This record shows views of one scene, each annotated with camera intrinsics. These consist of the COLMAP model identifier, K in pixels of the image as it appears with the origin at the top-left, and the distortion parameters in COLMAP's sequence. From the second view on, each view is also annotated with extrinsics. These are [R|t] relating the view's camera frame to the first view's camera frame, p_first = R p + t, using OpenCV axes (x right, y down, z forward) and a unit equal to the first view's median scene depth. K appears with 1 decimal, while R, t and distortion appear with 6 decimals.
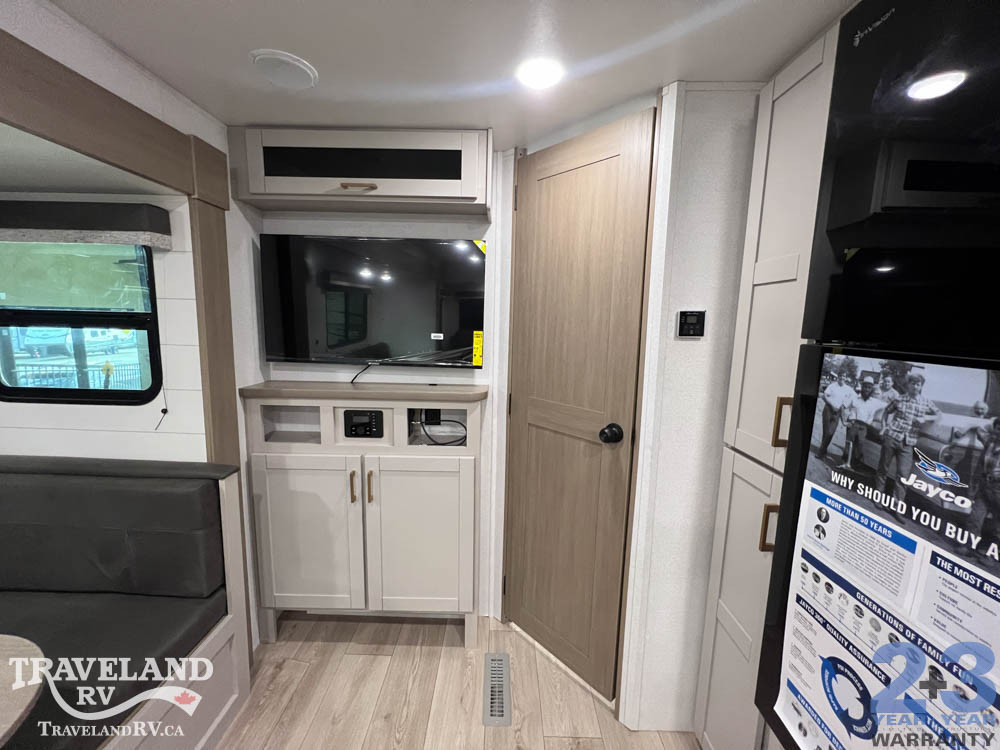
lens RADIAL K [[399.4, 0, 498.5], [0, 399.4, 373.0], [0, 0, 1]] dist [-0.001673, -0.000308]
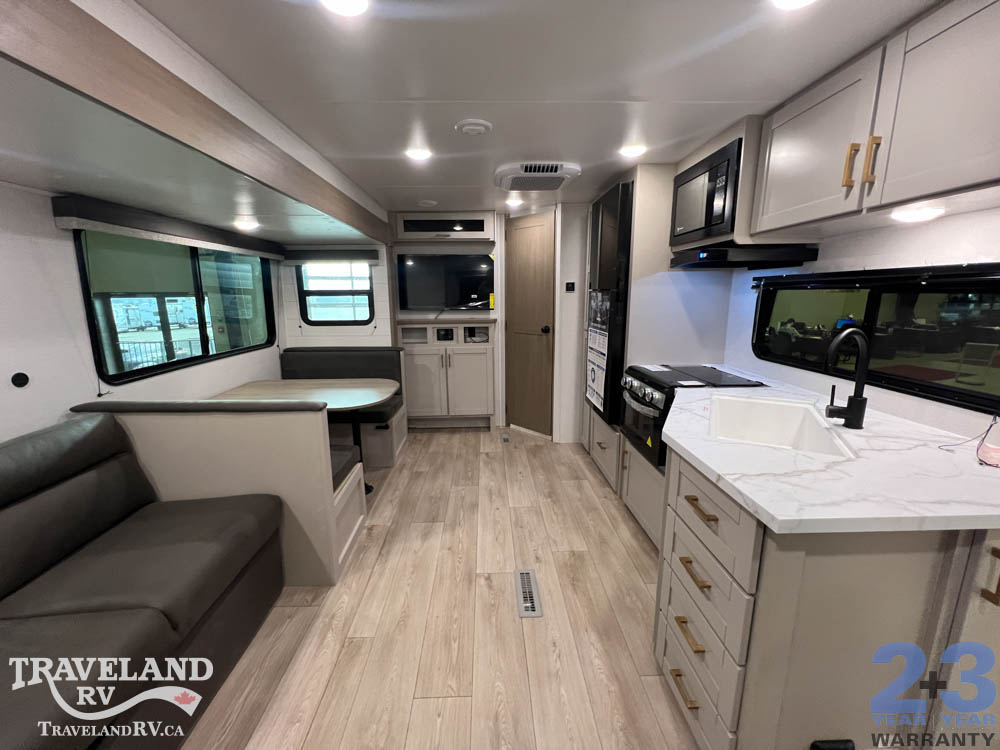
lens RADIAL K [[399.4, 0, 498.5], [0, 399.4, 373.0], [0, 0, 1]] dist [-0.001673, -0.000308]
pose [[0.998645, -0.038956, 0.034512, -0.144166], [0.036685, 0.997265, 0.064158, 0.276264], [-0.036917, -0.062805, 0.997343, -1.782602]]
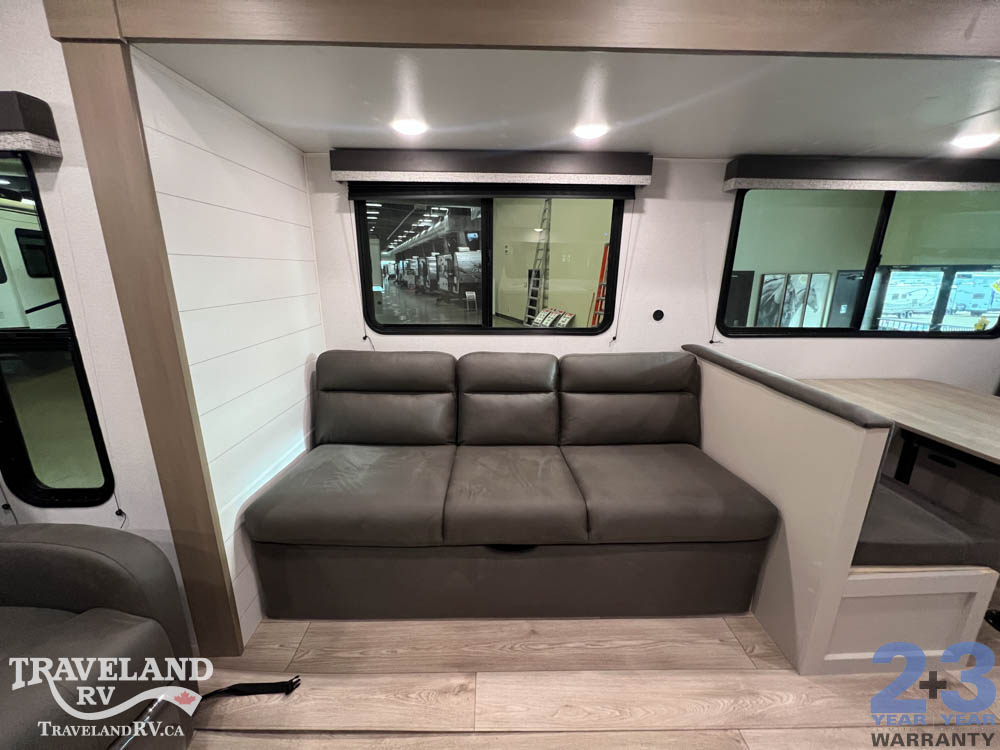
lens RADIAL K [[399.4, 0, 498.5], [0, 399.4, 373.0], [0, 0, 1]] dist [-0.001673, -0.000308]
pose [[0.025975, 0.226161, -0.973744, 0.068768], [-0.143178, 0.964871, 0.220281, 0.283325], [0.989356, 0.133697, 0.057444, -1.232419]]
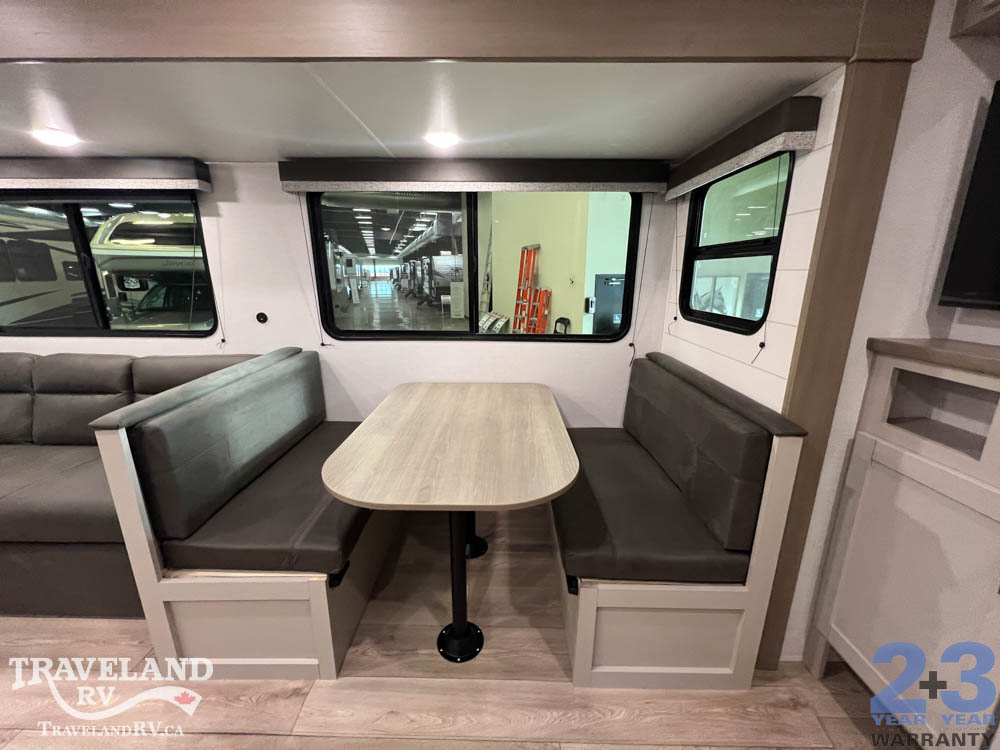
lens RADIAL K [[400.3, 0, 497.5], [0, 400.3, 372.8], [0, 0, 1]] dist [-0.001106, -0.000096]
pose [[-0.009492, 0.216412, -0.976256, 0.085707], [-0.142038, 0.966109, 0.215544, 0.049471], [0.989816, 0.140711, 0.021569, 0.421045]]
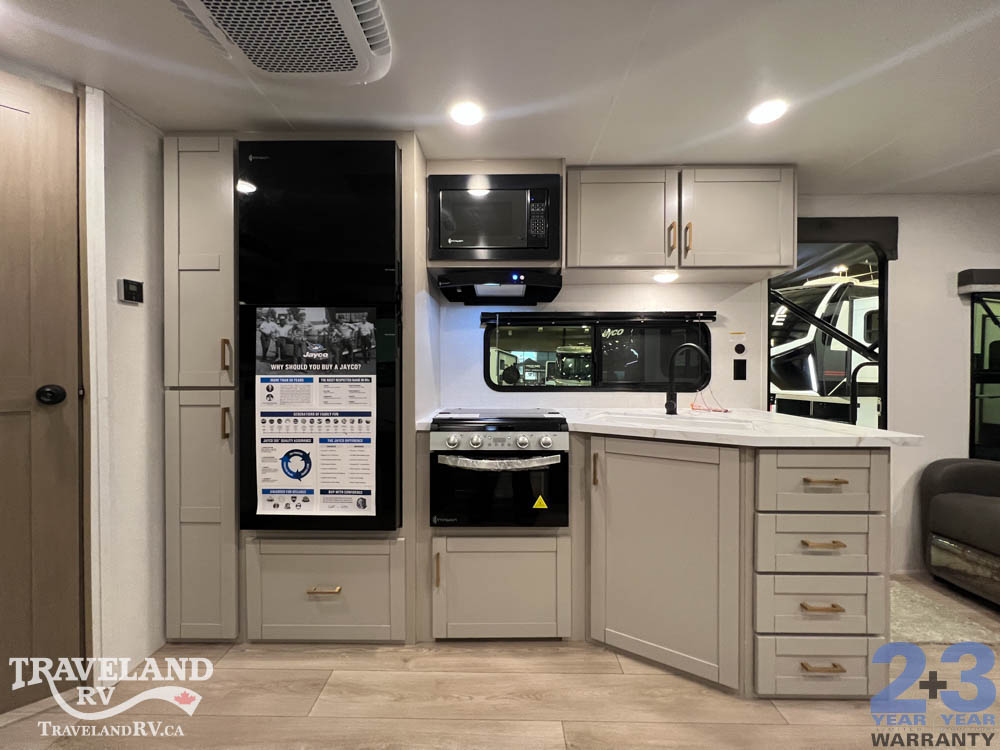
lens RADIAL K [[398.3, 0, 496.1], [0, 398.3, 371.0], [0, 0, 1]] dist [0.000936, -0.000076]
pose [[0.008395, -0.031358, 0.999473, -0.716767], [0.132639, 0.990711, 0.029969, 0.224128], [-0.991129, 0.132318, 0.012477, -0.094183]]
